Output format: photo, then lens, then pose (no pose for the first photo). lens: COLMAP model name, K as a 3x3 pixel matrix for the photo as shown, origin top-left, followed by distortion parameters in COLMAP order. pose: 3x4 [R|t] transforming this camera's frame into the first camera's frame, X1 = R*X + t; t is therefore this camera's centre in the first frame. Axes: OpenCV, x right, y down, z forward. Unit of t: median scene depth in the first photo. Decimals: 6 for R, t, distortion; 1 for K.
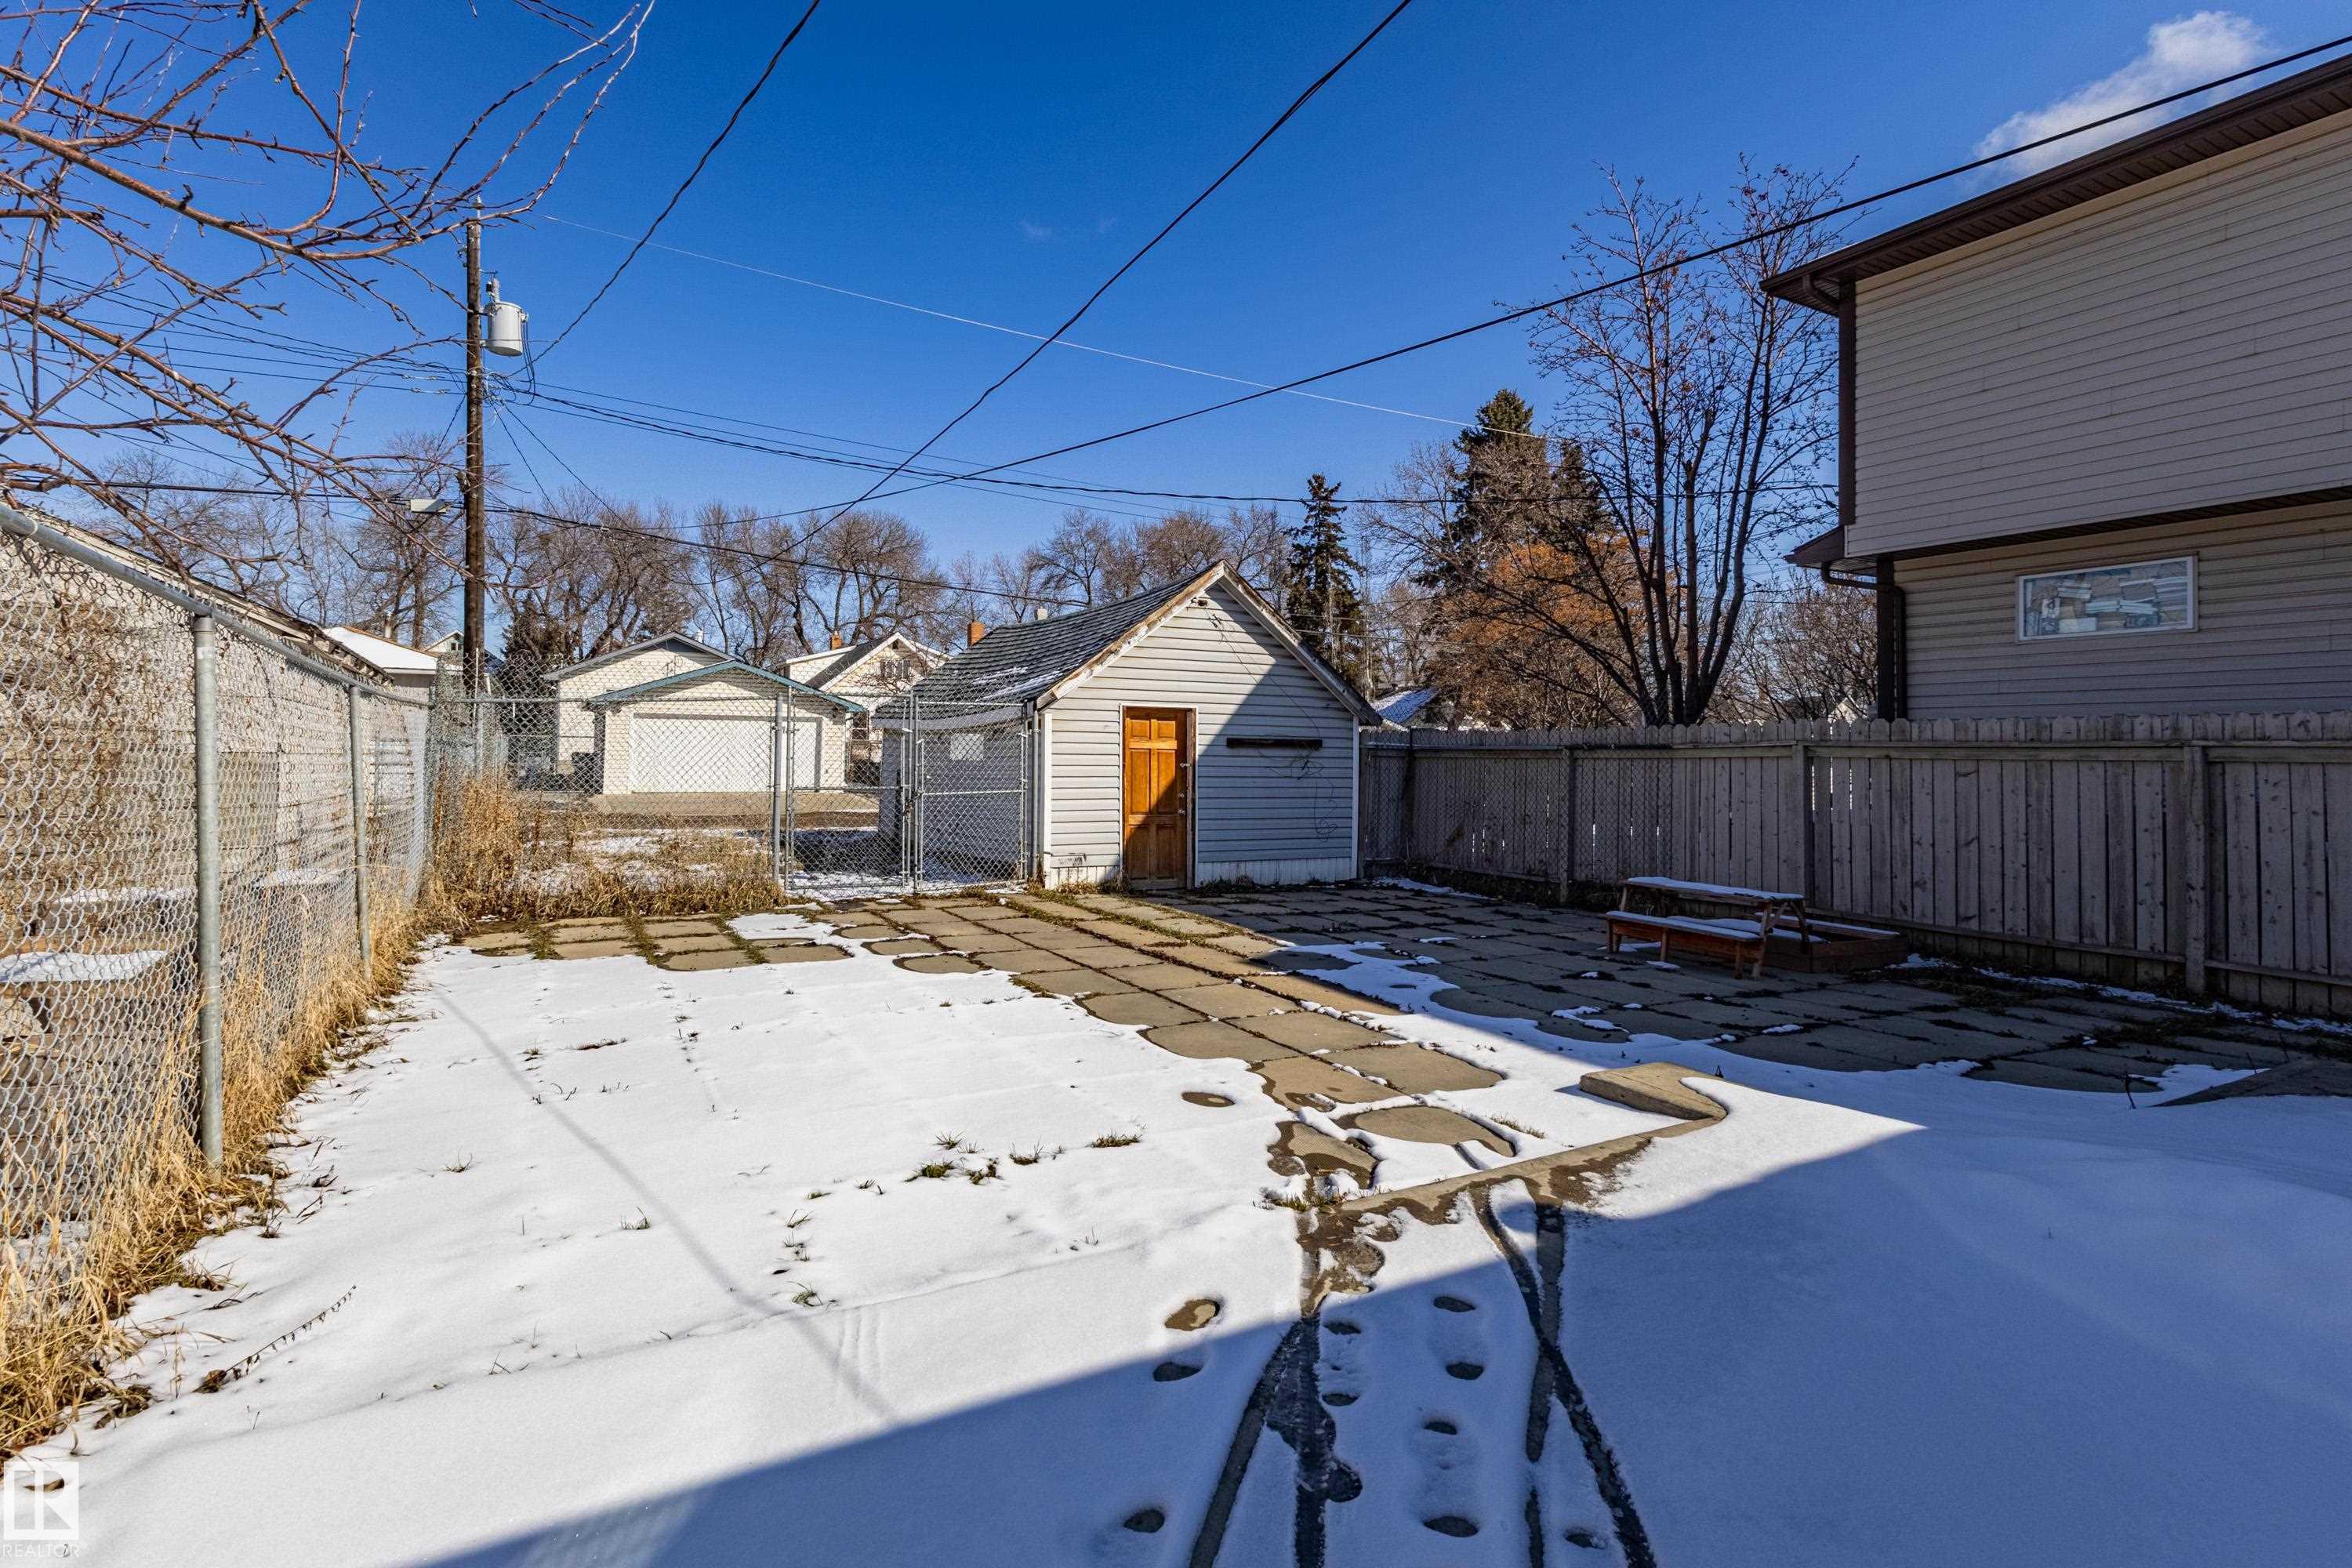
lens RADIAL K [[1151.1, 0, 1171.6], [0, 1151.1, 720.5], [0, 0, 1]] dist [0.003978, 0.000883]
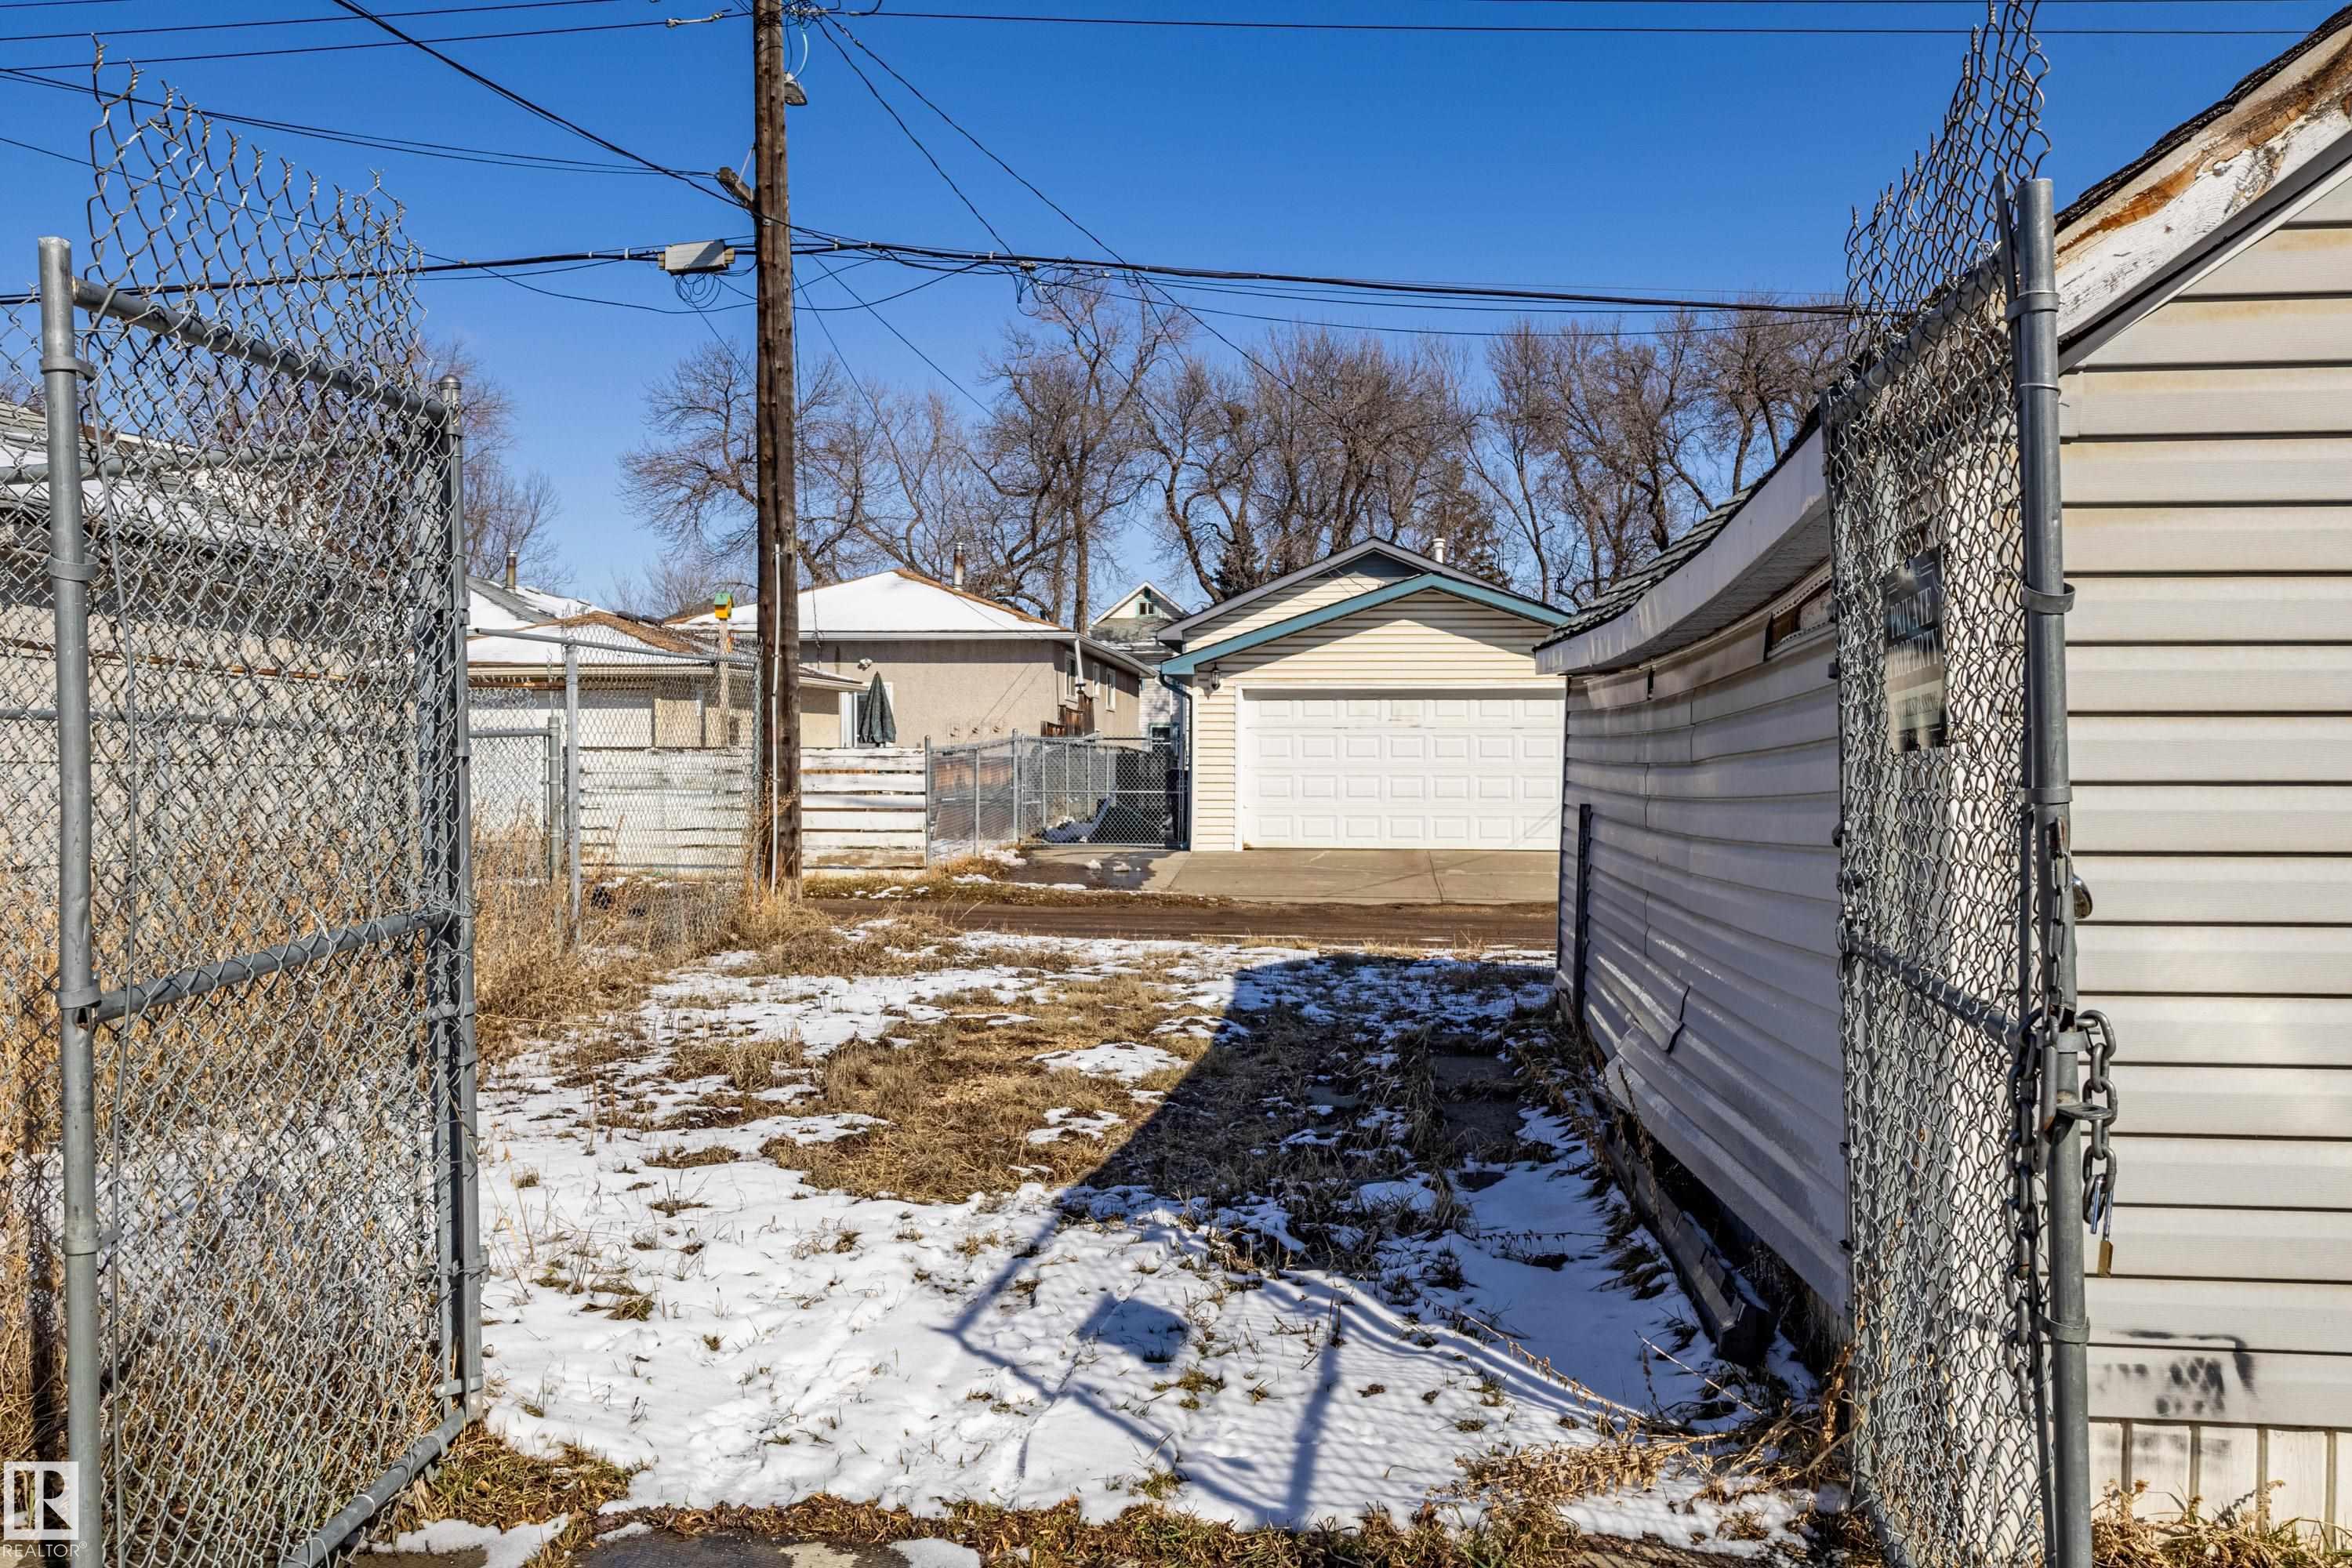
lens RADIAL K [[1910.7, 0, 1176.0], [0, 1910.7, 784.0], [0, 0, 1]] dist [0.012496, -0.012675]
pose [[0.821121, -0.004778, -0.570734, -0.035842], [0.023954, 0.999372, 0.026096, 0.025879], [0.570251, -0.035099, 0.820721, 0.662404]]
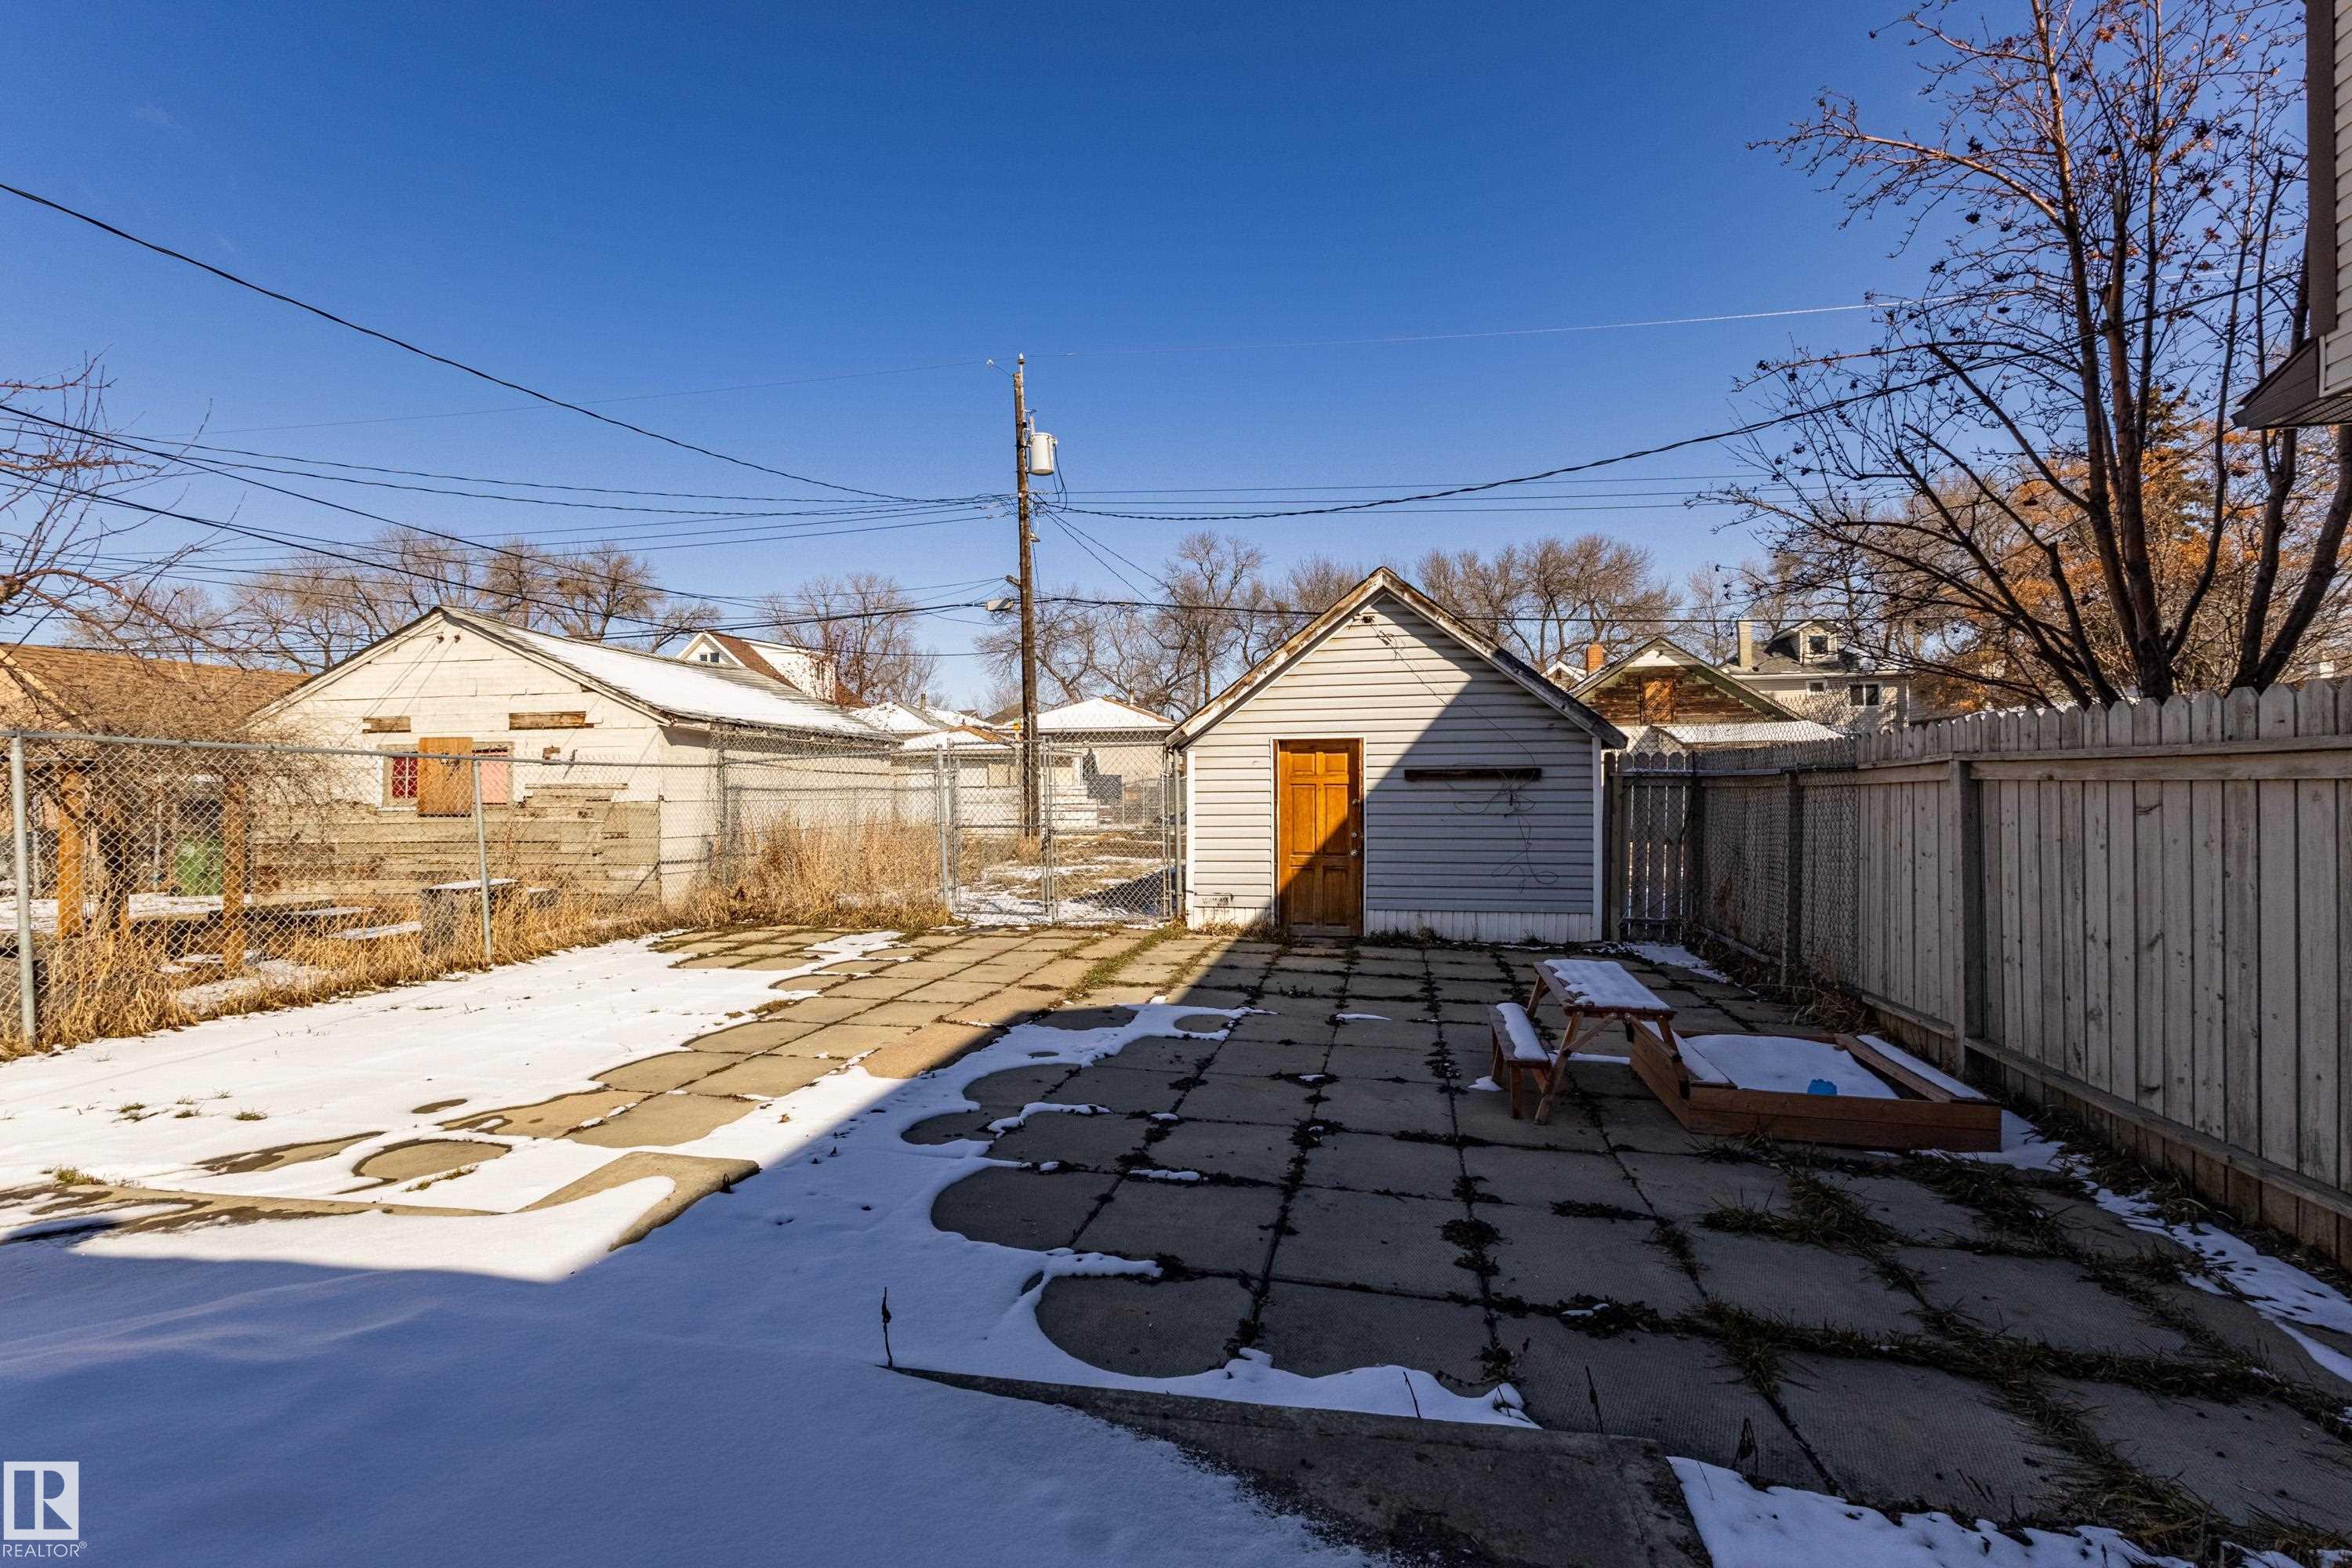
lens RADIAL K [[1134.4, 0, 1176.0], [0, 1134.4, 784.0], [0, 0, 1]] dist [0.004939, 0.001076]
pose [[0.754877, -0.020316, -0.655552, 0.492774], [0.037492, 0.999222, 0.012206, 0.009089], [0.654794, -0.033792, 0.755052, 0.238000]]
